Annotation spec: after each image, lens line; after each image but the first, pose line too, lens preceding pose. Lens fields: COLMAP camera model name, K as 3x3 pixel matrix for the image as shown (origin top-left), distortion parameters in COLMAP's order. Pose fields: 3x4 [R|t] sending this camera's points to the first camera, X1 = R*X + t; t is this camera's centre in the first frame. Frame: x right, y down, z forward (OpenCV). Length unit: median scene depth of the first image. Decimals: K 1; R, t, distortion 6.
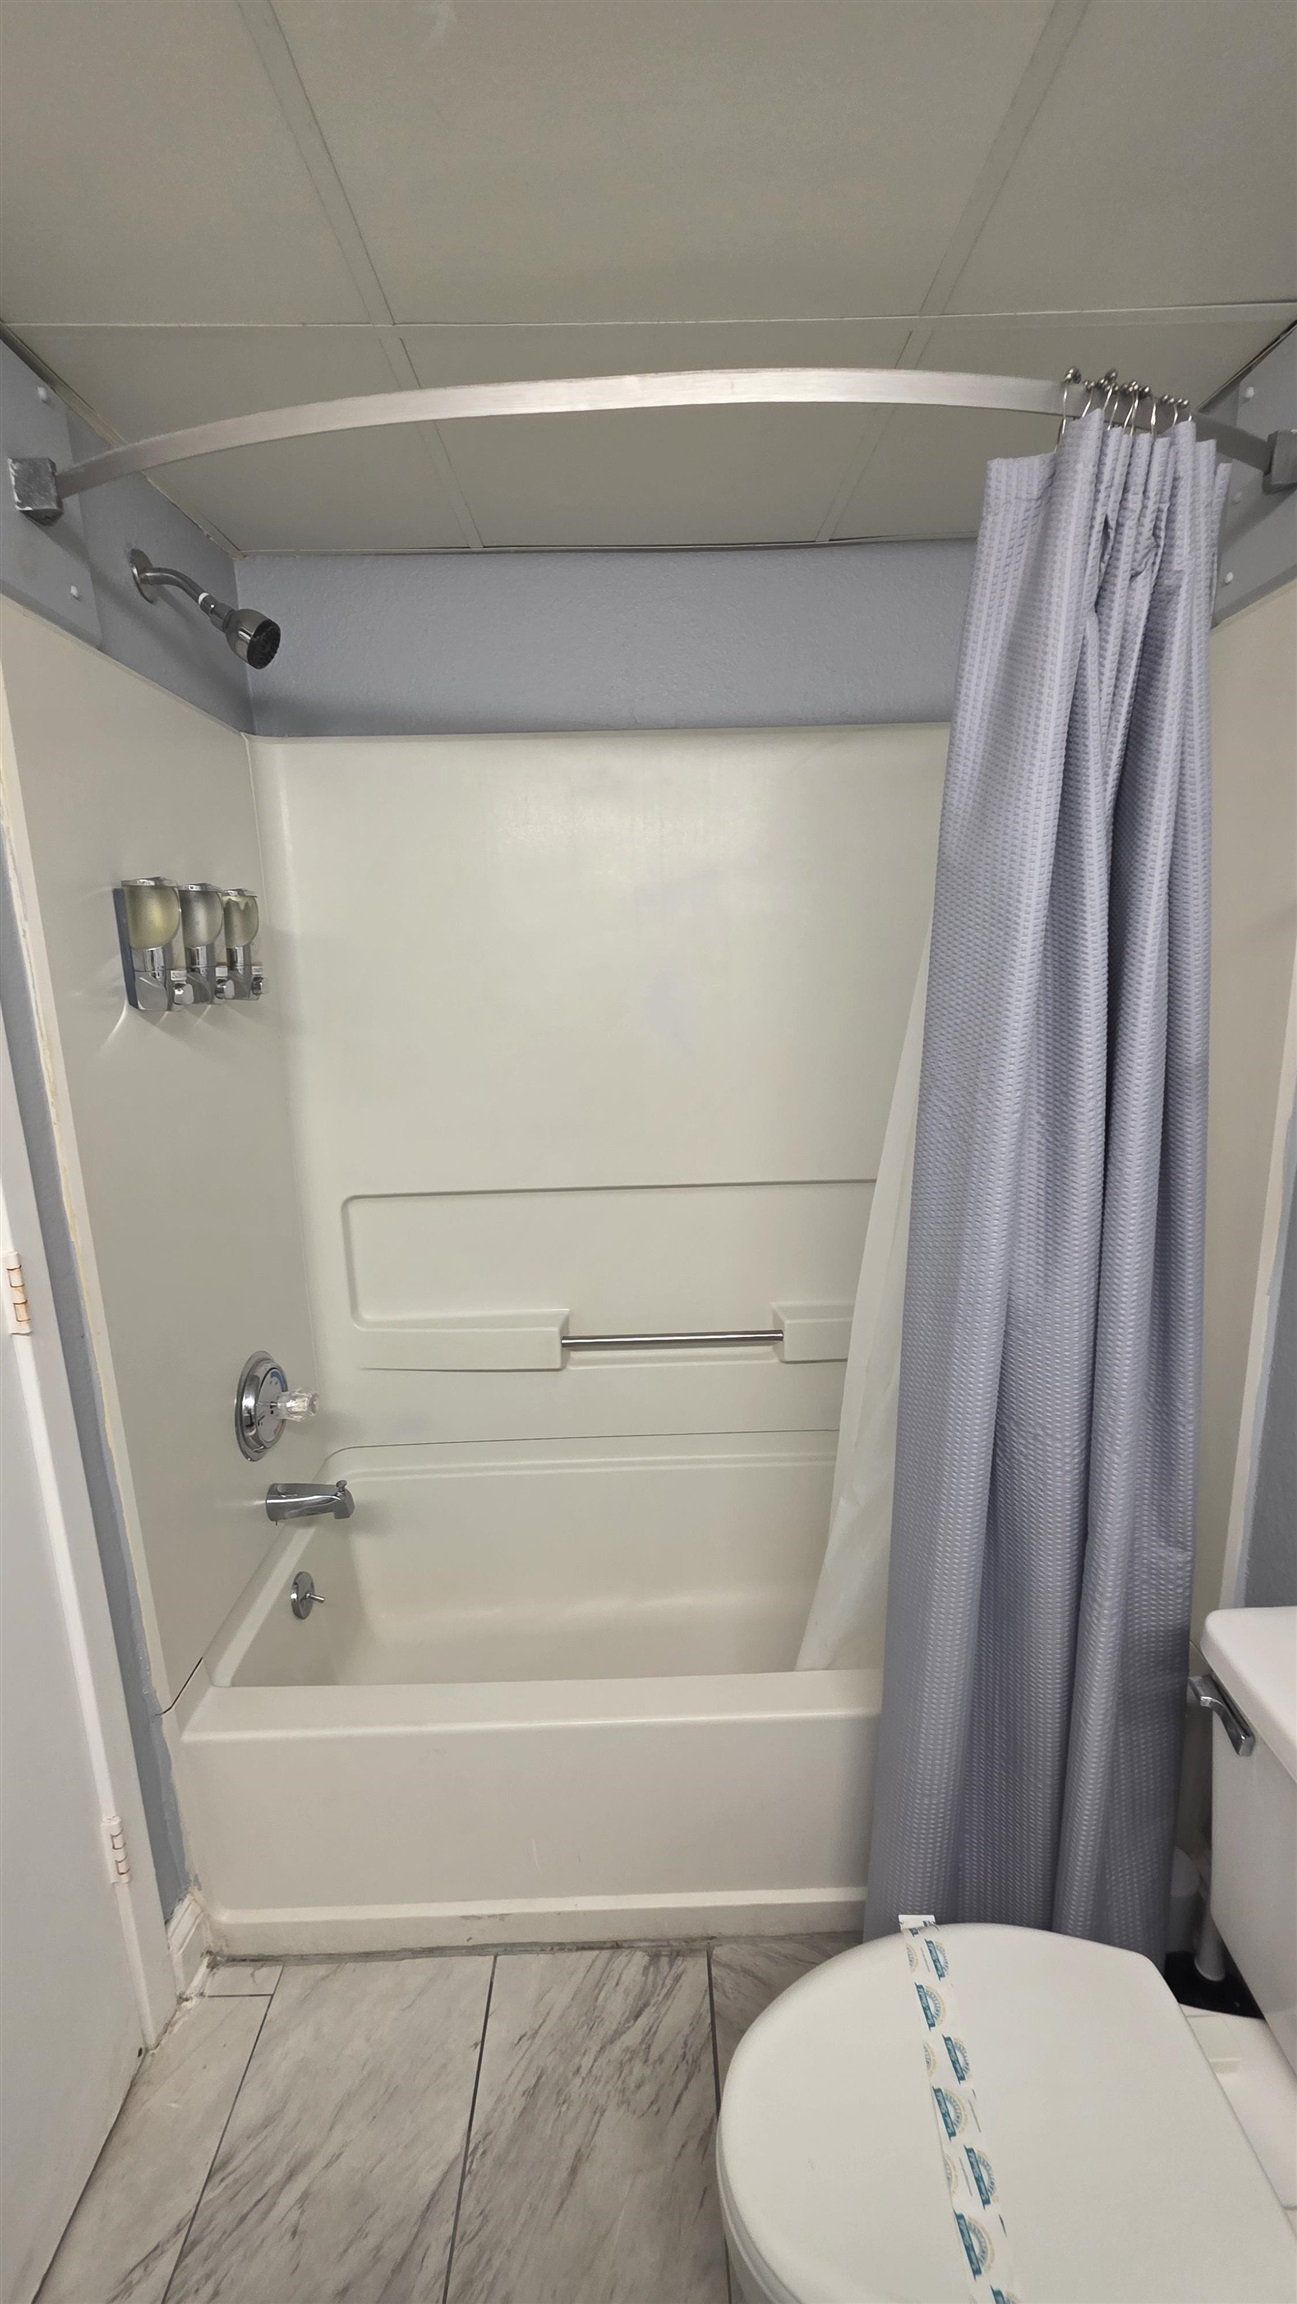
lens RADIAL K [[920.8, 0, 641.3], [0, 920.8, 1156.4], [0, 0, 1]] dist [0.002024, 0.000453]
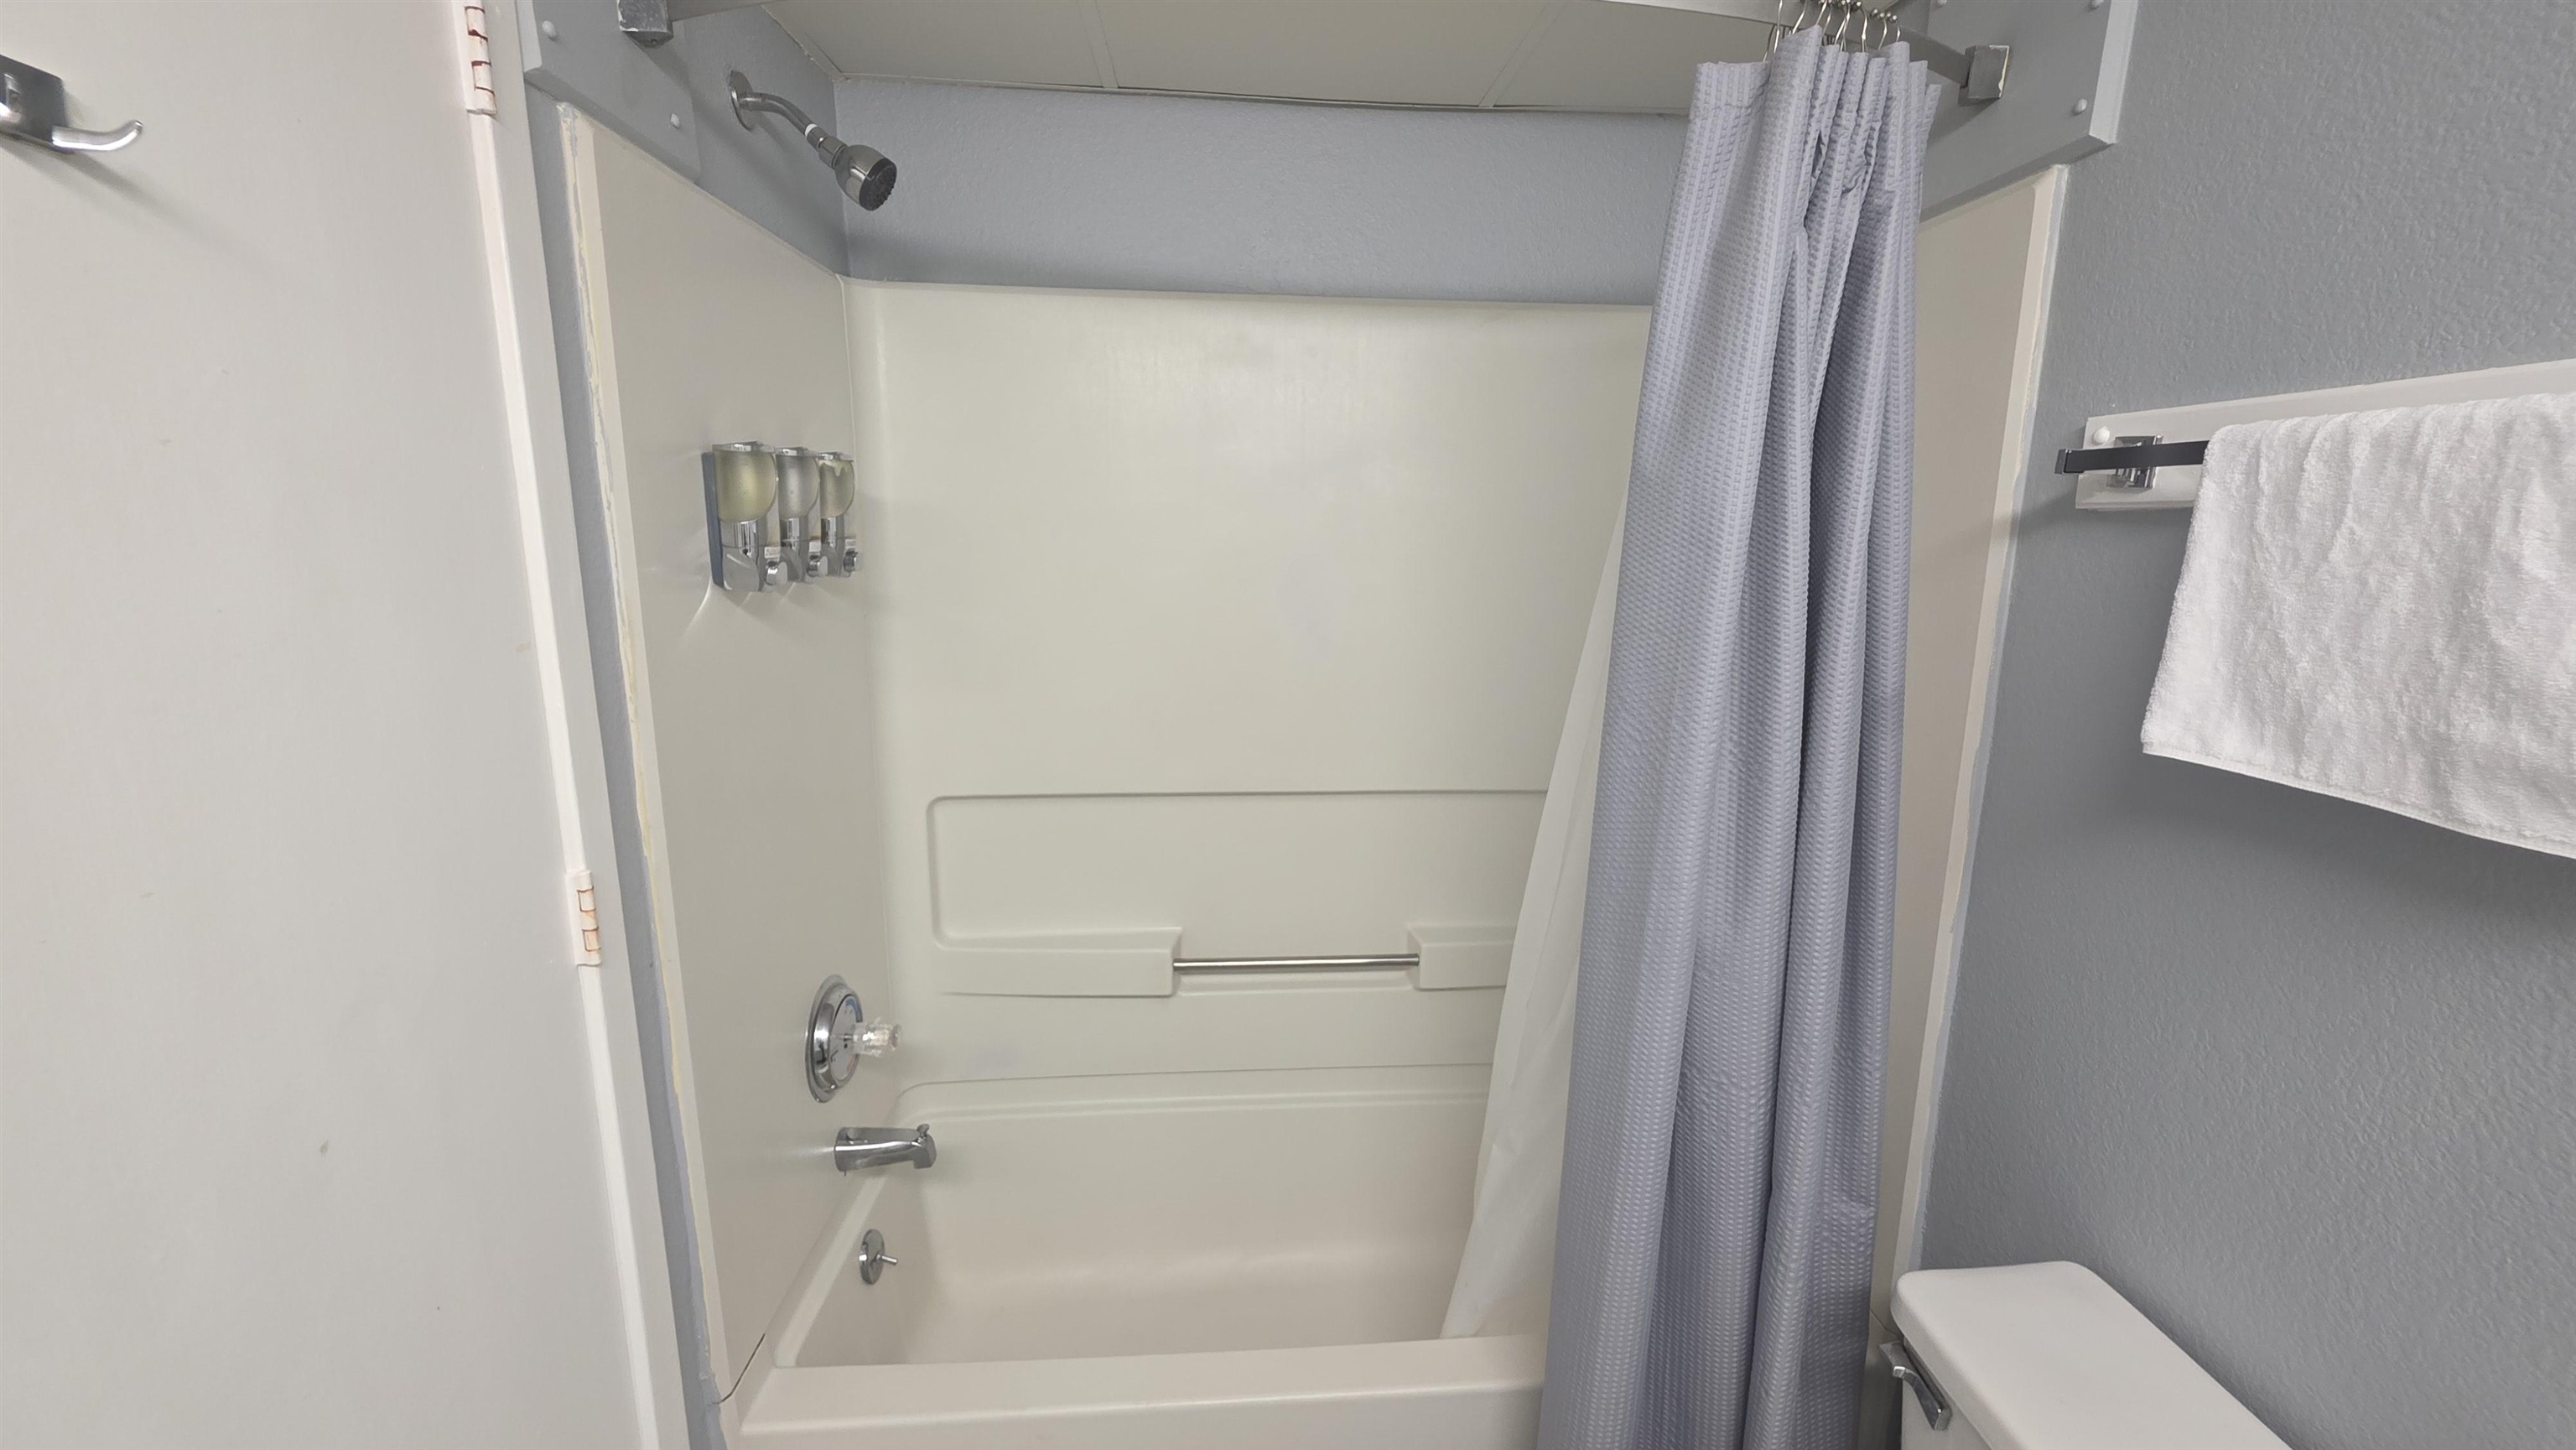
lens RADIAL K [[1029.6, 0, 1306.7], [0, 1029.6, 722.3], [0, 0, 1]] dist [0.002024, 0.000453]
pose [[0.997226, 0.025614, 0.069893, -0.057823], [-0.024038, 0.999440, -0.023299, -0.023489], [-0.070451, 0.021555, 0.997282, -0.016666]]
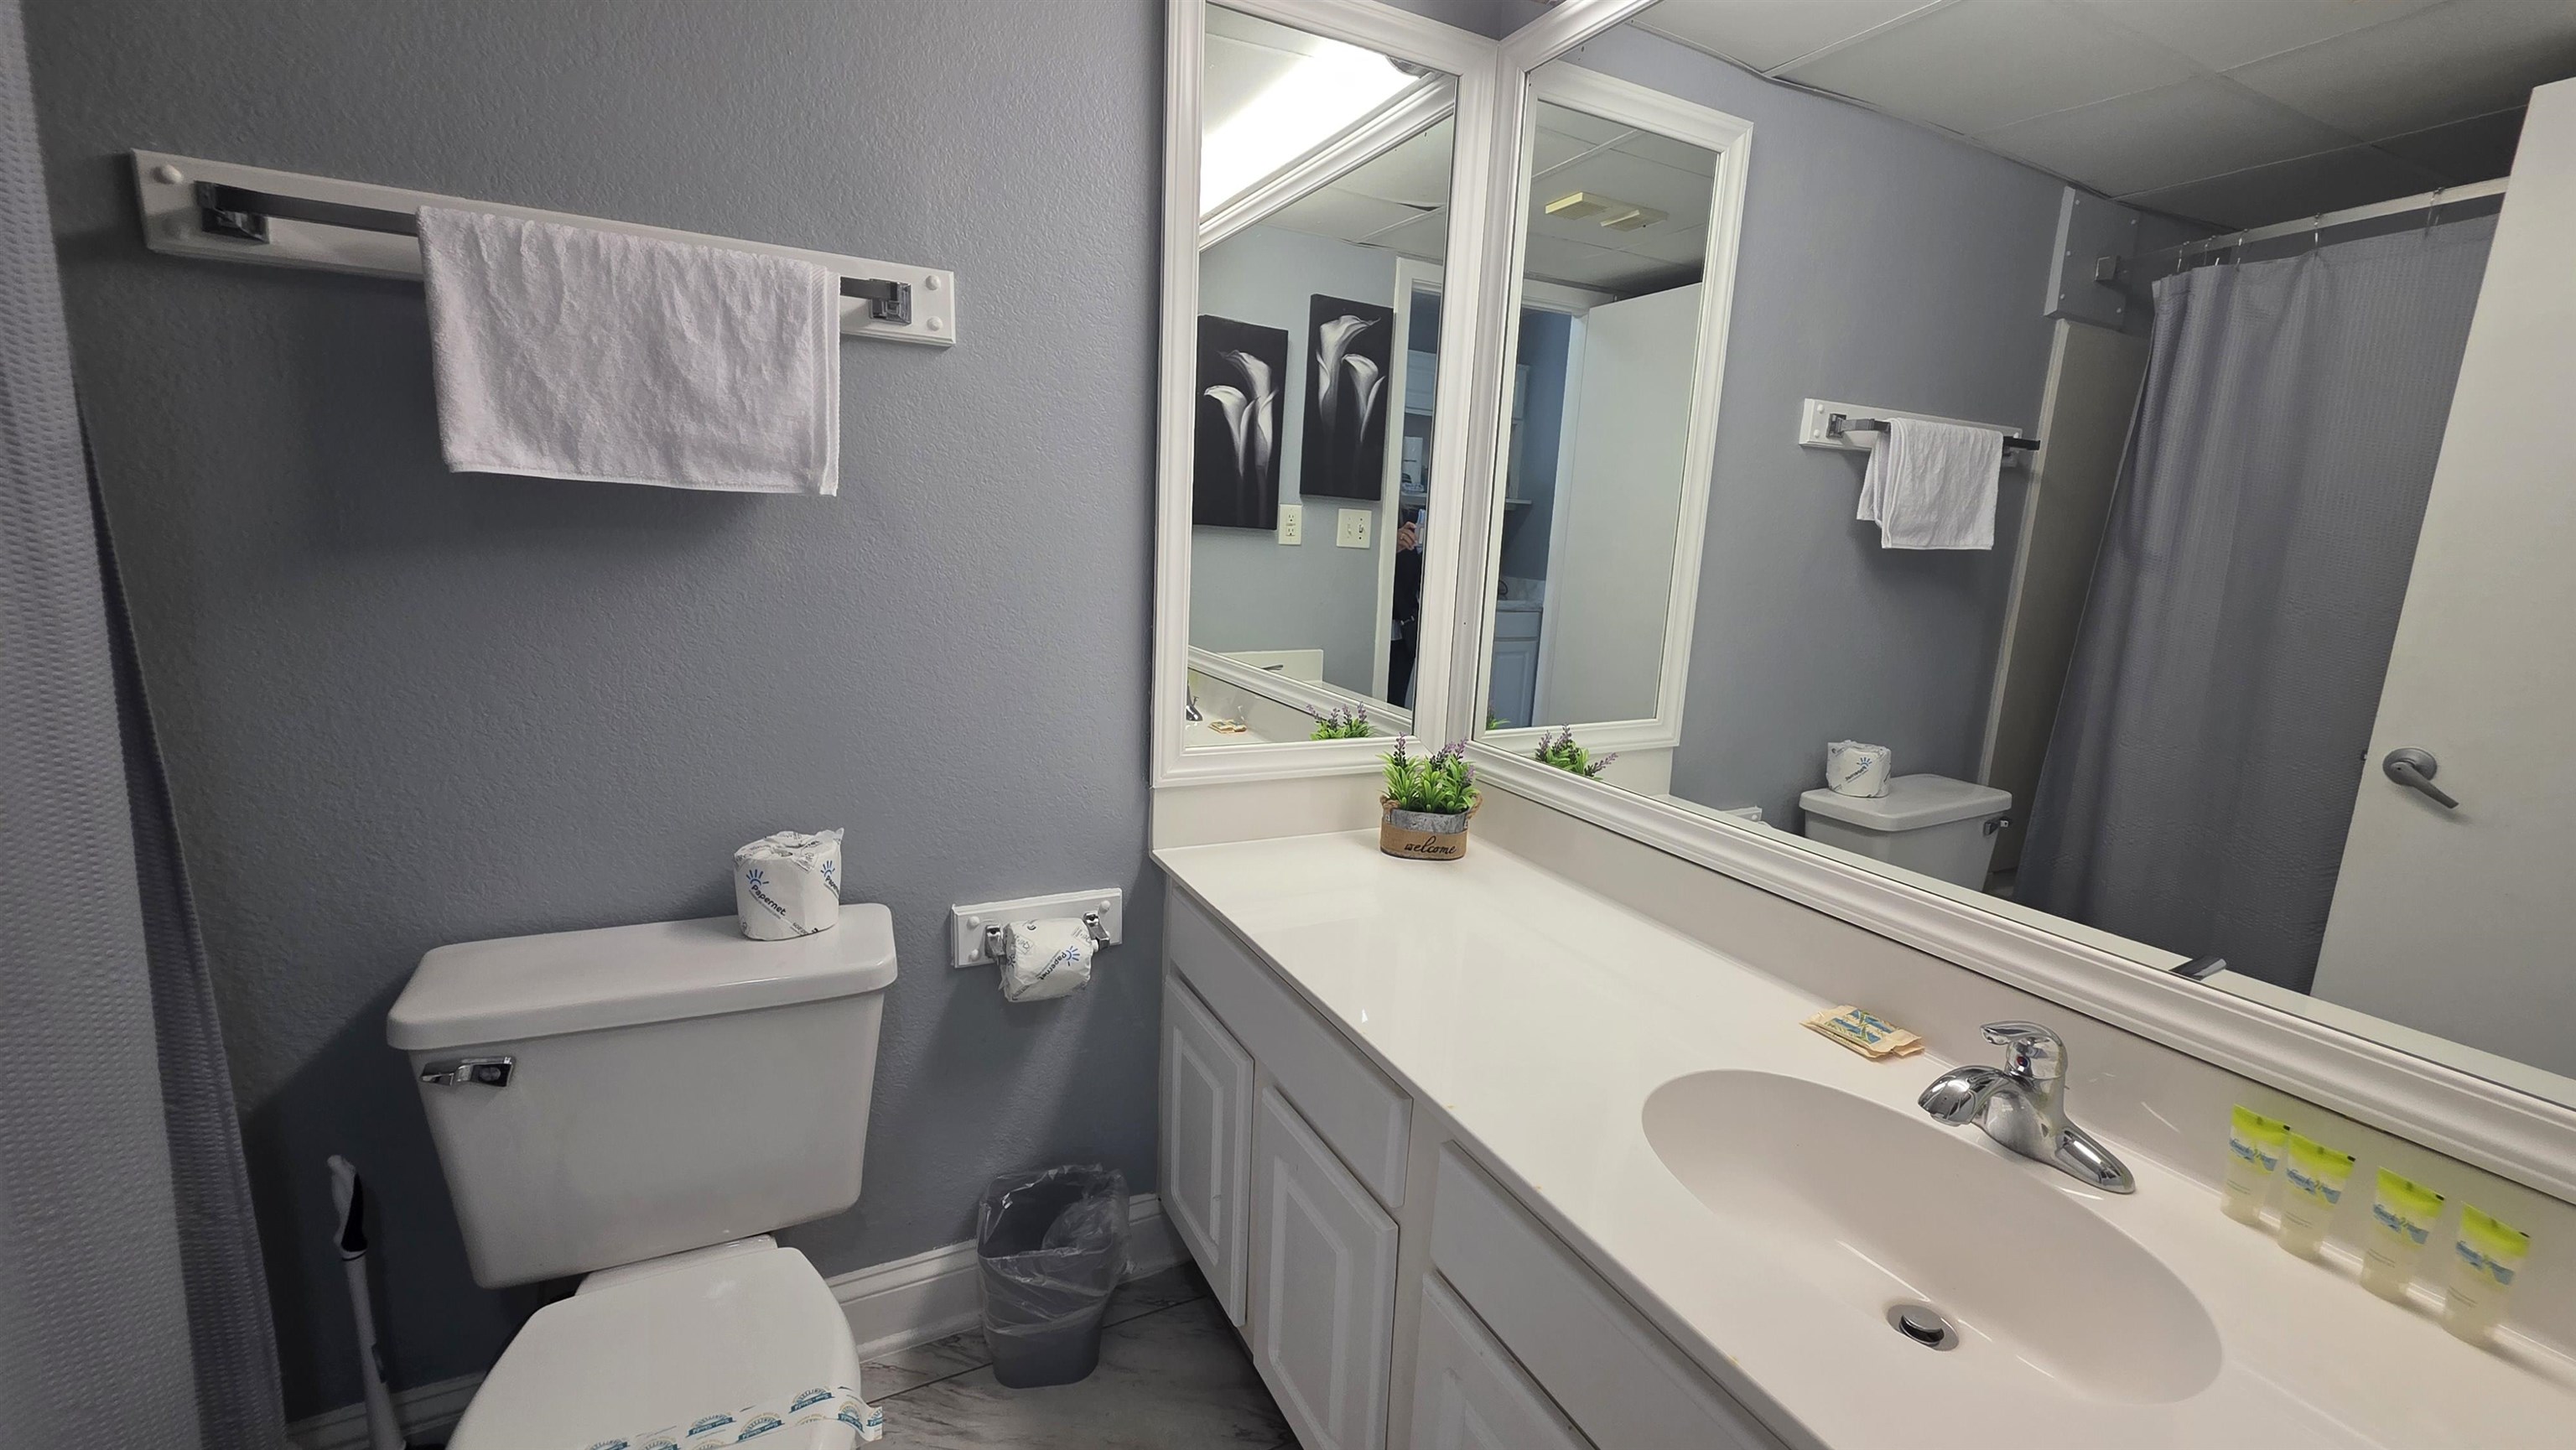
lens RADIAL K [[1029.6, 0, 1288.1], [0, 1029.6, 728.4], [0, 0, 1]] dist [0.002024, 0.000453]
pose [[-0.447775, -0.160907, 0.879549, -0.627665], [0.155525, 0.954664, 0.253826, 0.074101], [-0.880517, 0.250449, -0.402449, 0.480857]]
